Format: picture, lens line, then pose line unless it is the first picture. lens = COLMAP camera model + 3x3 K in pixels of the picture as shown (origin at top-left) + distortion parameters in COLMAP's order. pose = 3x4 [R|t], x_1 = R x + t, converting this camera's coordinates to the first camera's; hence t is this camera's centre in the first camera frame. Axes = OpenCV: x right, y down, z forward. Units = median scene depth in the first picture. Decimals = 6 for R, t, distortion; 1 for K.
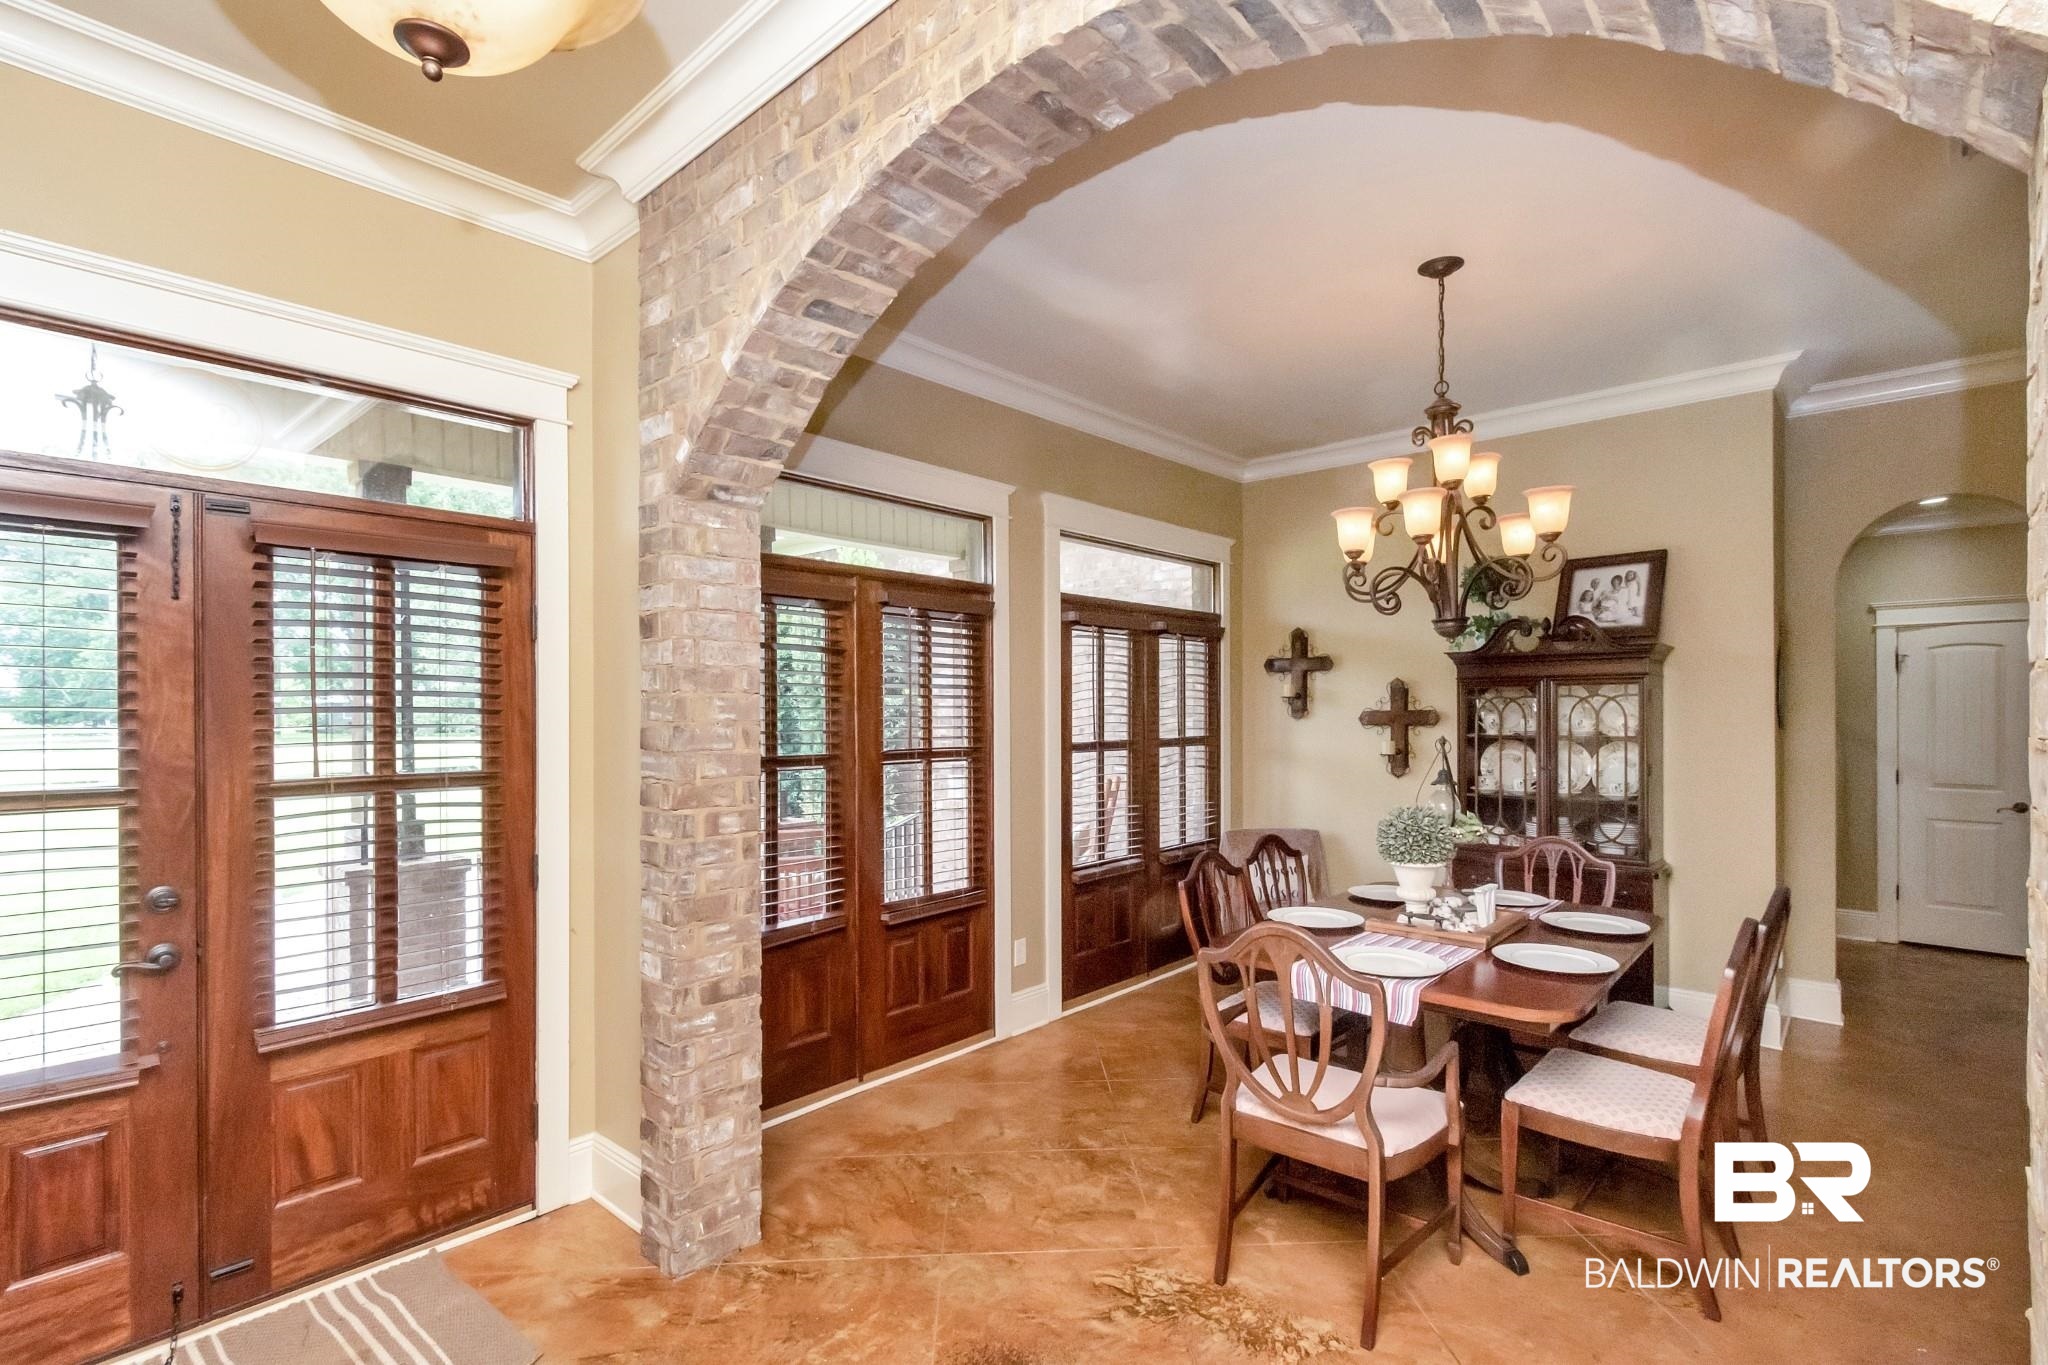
lens RADIAL K [[958.7, 0, 995.6], [0, 958.7, 716.1], [0, 0, 1]] dist [-0.006760, 0.000065]
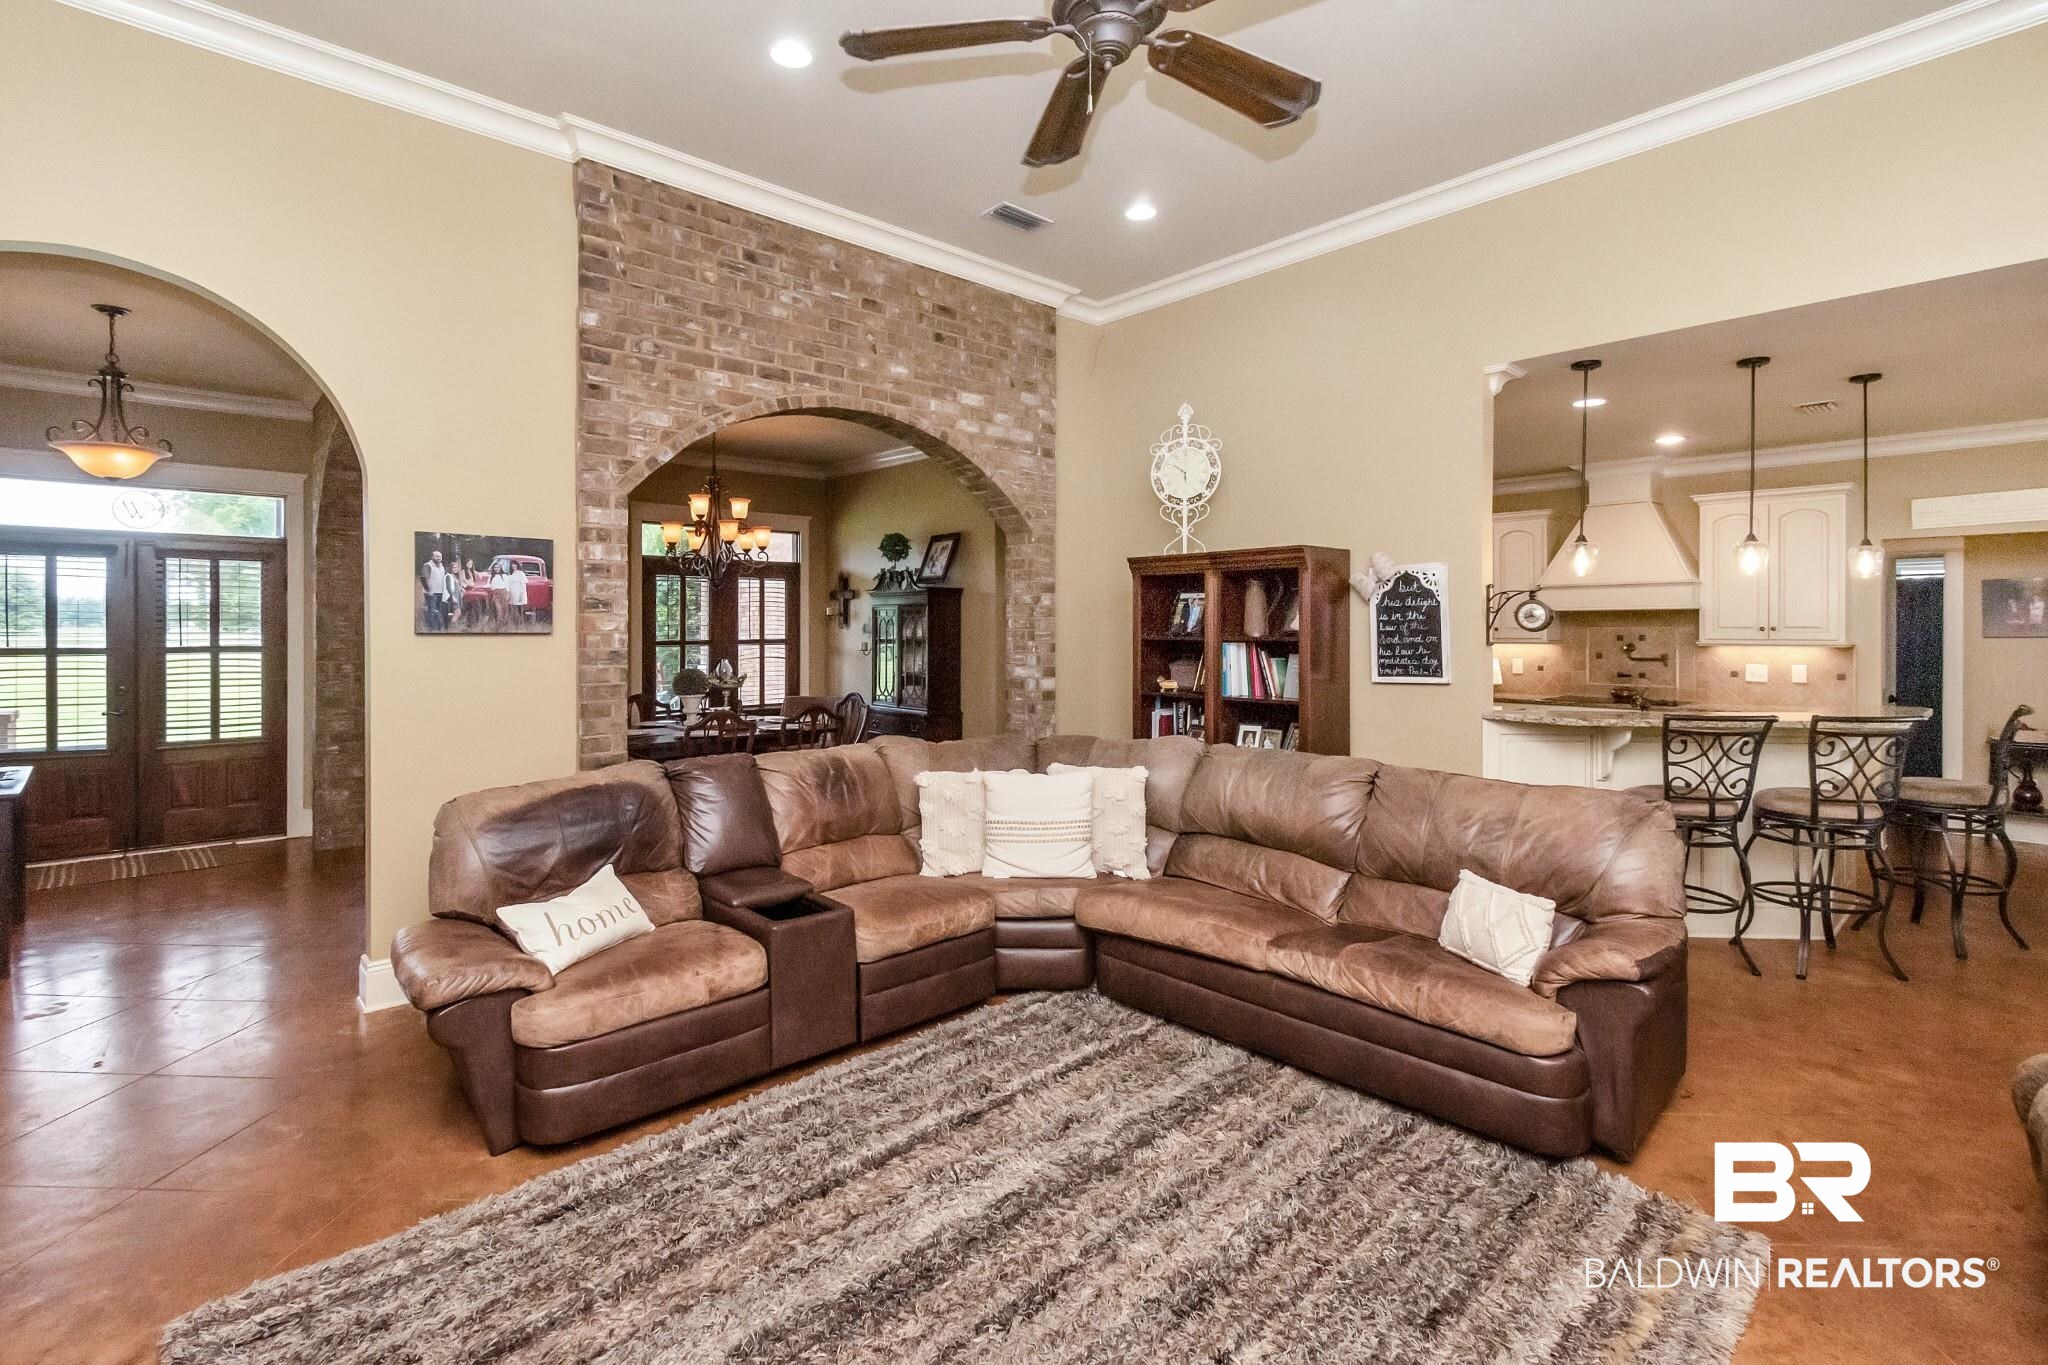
lens RADIAL K [[958.7, 0, 980.9], [0, 958.7, 632.6], [0, 0, 1]] dist [-0.006760, 0.000065]
pose [[0.992792, 0.009164, -0.119501, 1.603040], [-0.008520, 0.999946, 0.005898, -0.004652], [0.119549, -0.004838, 0.992817, -1.196272]]
